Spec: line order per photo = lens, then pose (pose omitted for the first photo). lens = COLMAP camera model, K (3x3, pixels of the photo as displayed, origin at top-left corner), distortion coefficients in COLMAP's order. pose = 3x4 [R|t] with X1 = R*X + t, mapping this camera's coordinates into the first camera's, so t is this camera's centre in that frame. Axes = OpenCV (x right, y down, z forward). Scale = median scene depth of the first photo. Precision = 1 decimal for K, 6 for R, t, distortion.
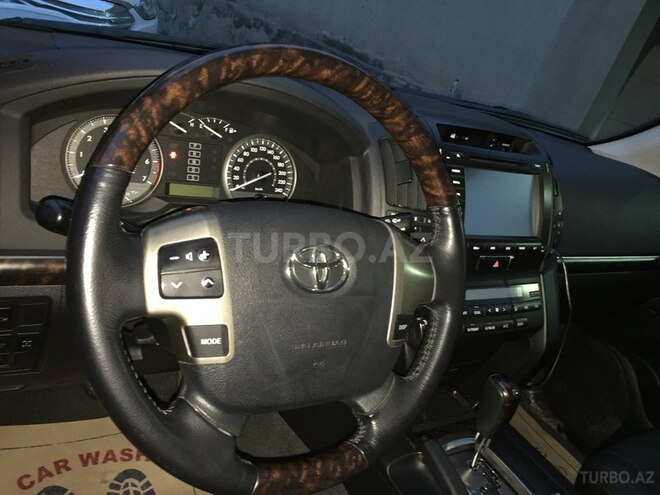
lens RADIAL K [[566.0, 0, 330.0], [0, 566.0, 247.5], [0, 0, 1]] dist [0.050629, -0.015416]
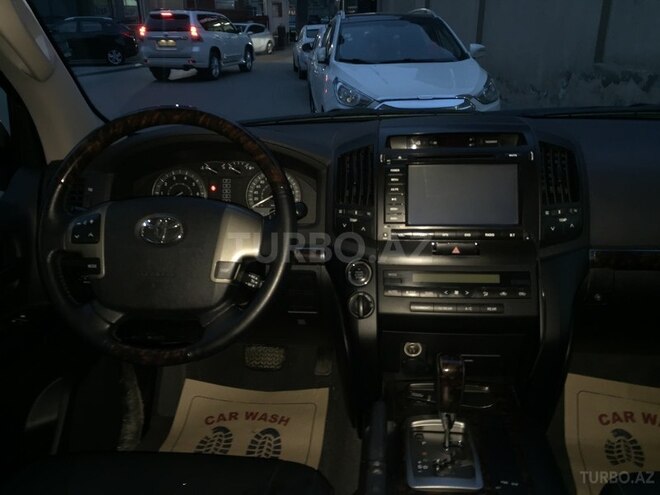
lens RADIAL K [[566.0, 0, 330.0], [0, 566.0, 247.5], [0, 0, 1]] dist [0.050629, -0.015416]
pose [[0.753756, -0.080693, -0.652182, 0.729387], [-0.012079, 0.990564, -0.136520, 0.157245], [0.657044, 0.110780, 0.745668, 0.038111]]
